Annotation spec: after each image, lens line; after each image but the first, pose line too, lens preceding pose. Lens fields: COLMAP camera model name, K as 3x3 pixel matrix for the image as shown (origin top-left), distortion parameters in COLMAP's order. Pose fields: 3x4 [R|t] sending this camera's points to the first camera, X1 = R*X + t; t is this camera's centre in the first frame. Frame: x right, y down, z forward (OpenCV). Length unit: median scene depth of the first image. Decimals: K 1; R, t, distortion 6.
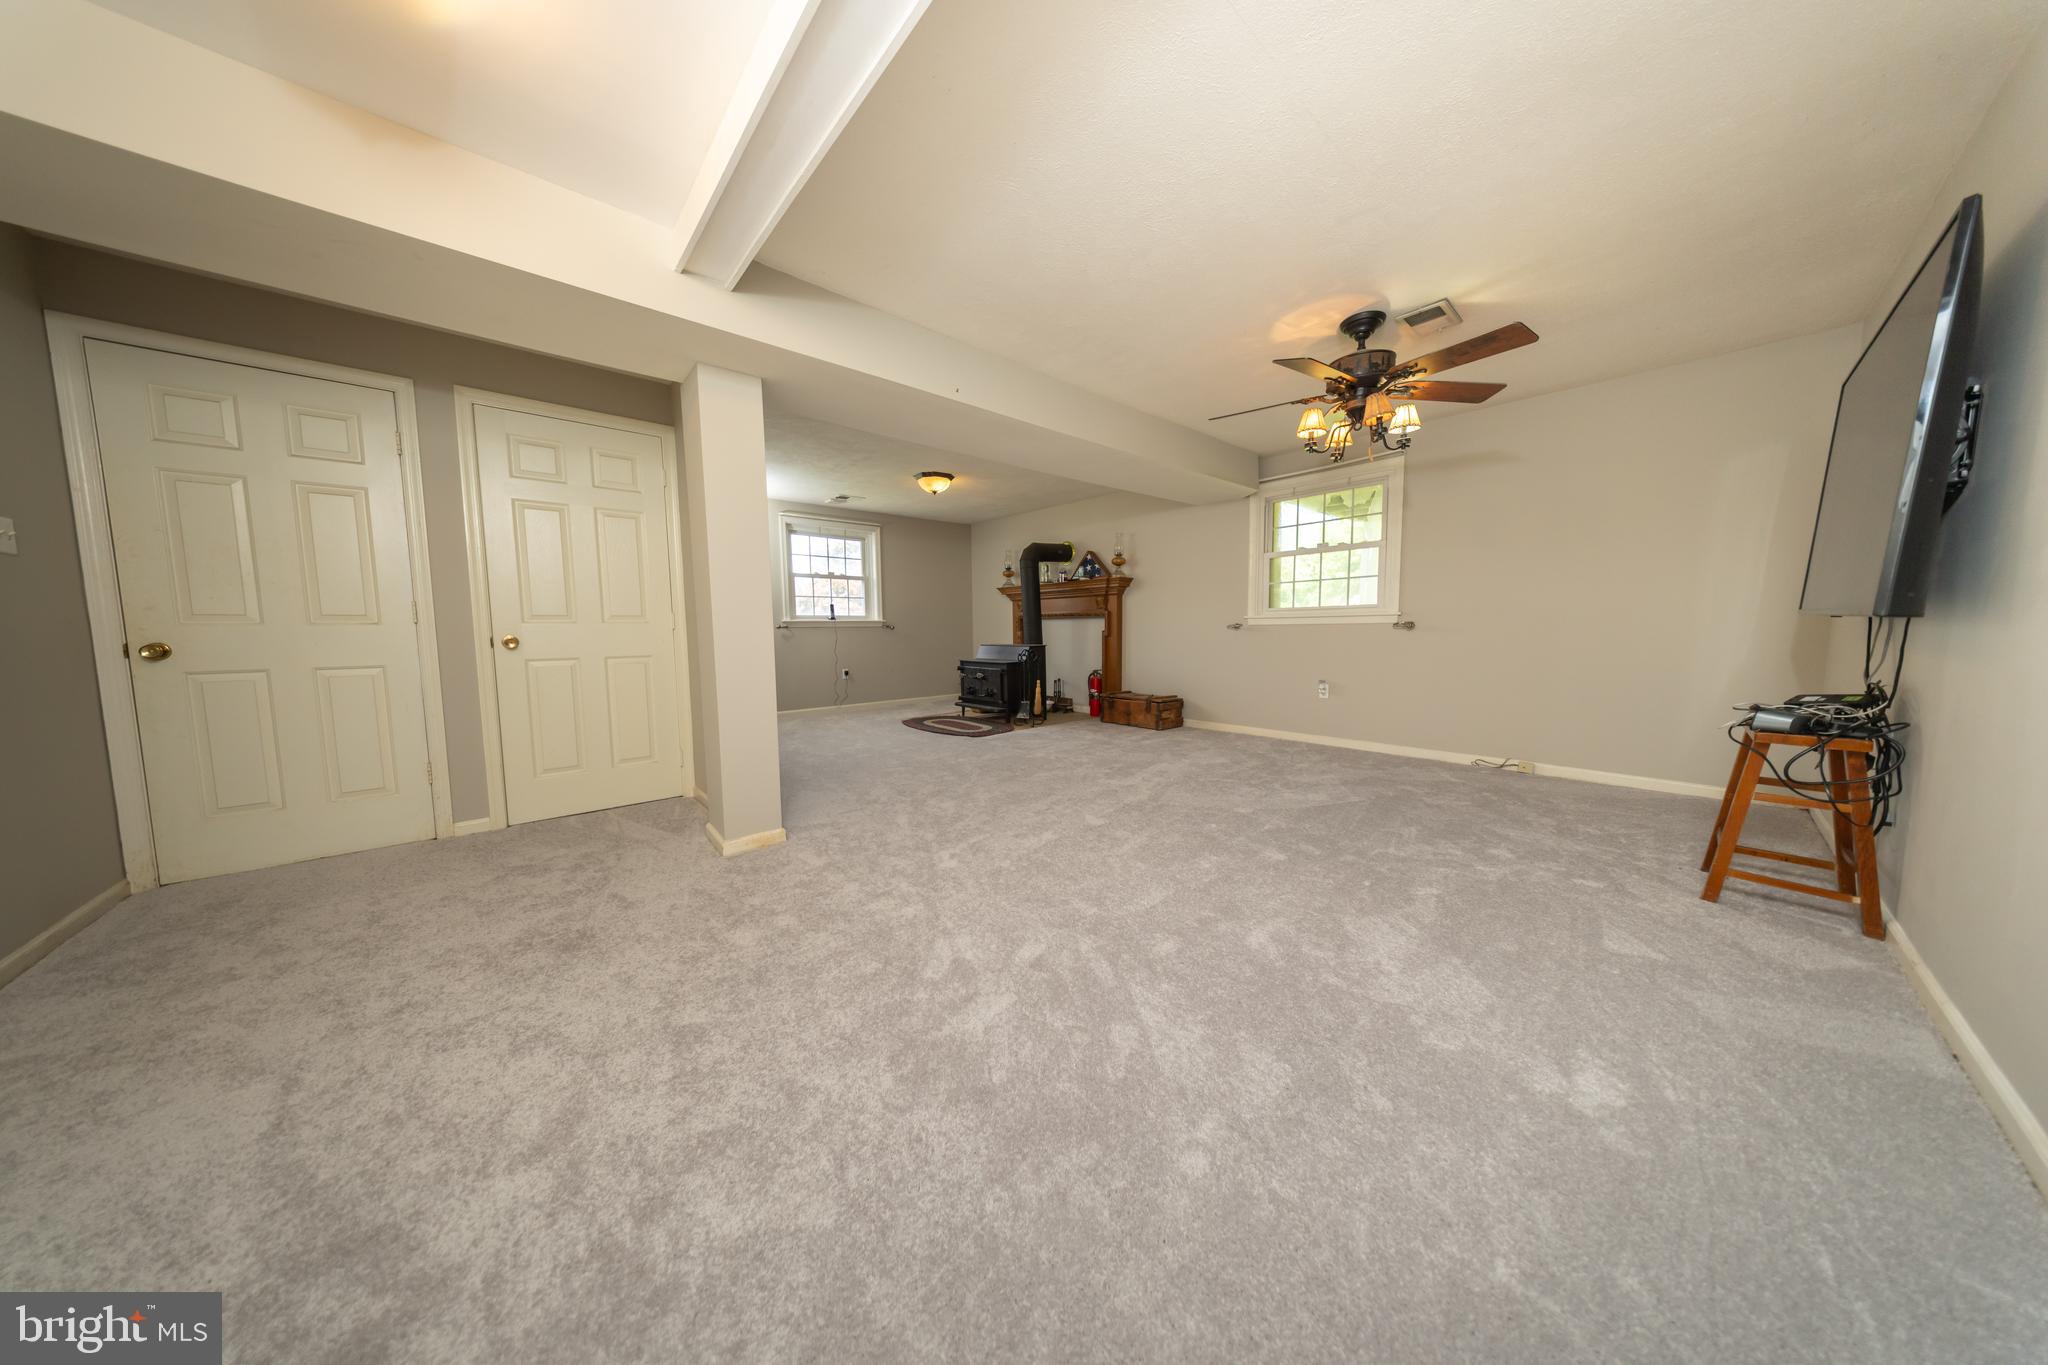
lens RADIAL K [[587.7, 0, 1026.7], [0, 587.7, 675.1], [0, 0, 1]] dist [0.011734, -0.003711]
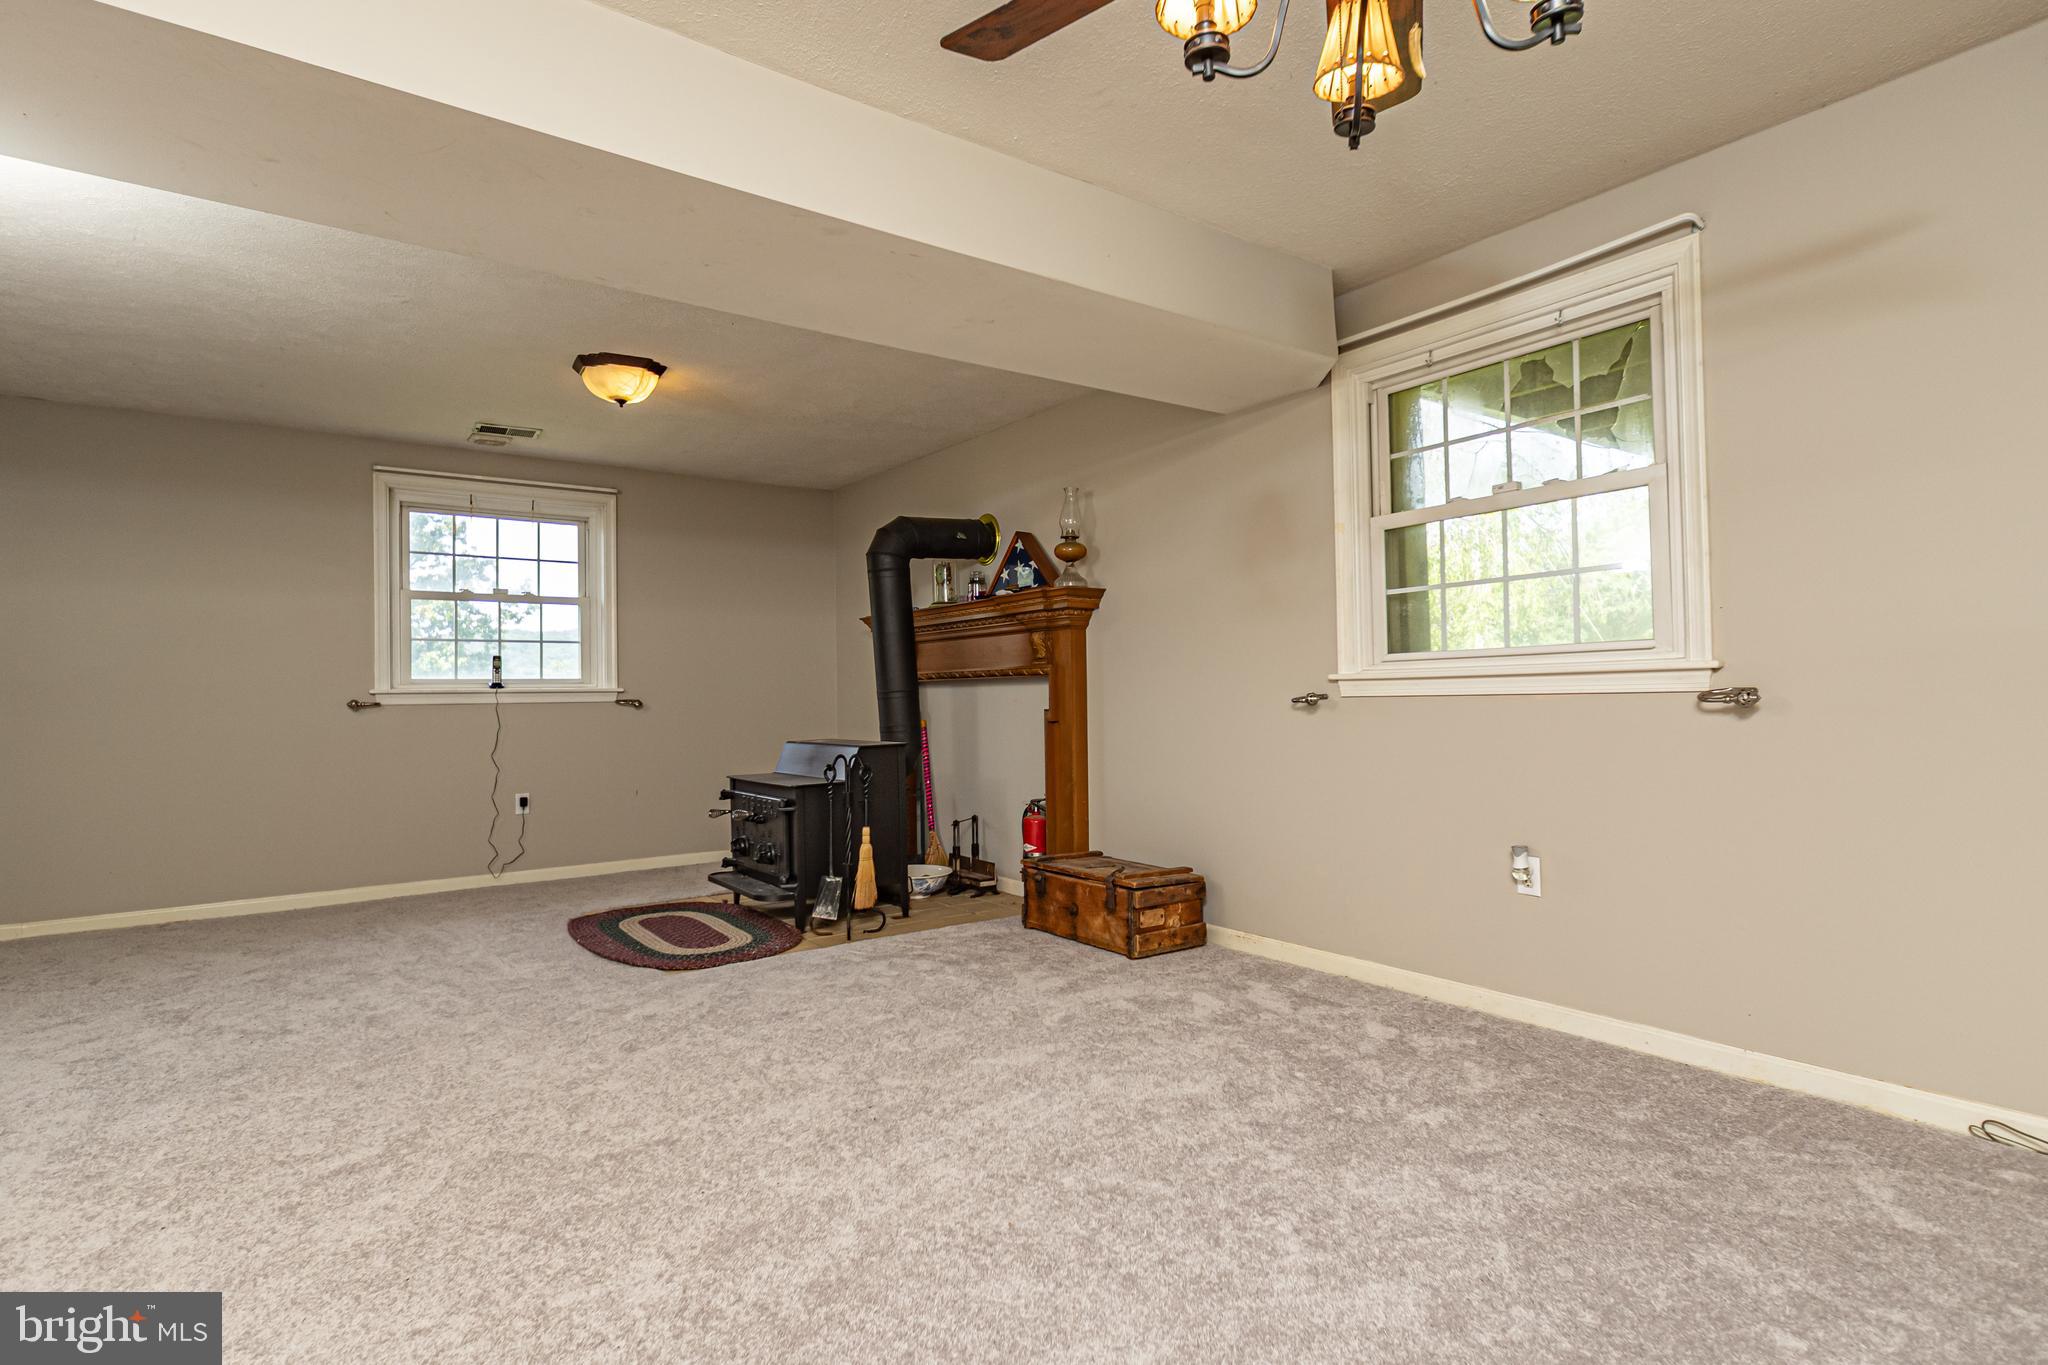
lens RADIAL K [[1044.9, 0, 1024.0], [0, 1044.9, 682.5], [0, 0, 1]] dist [0.008454, -0.000088]
pose [[0.995856, -0.007056, -0.090675, 0.189346], [-0.001382, 0.995697, -0.092655, -0.024173], [0.090939, 0.092396, 0.991561, 0.234345]]
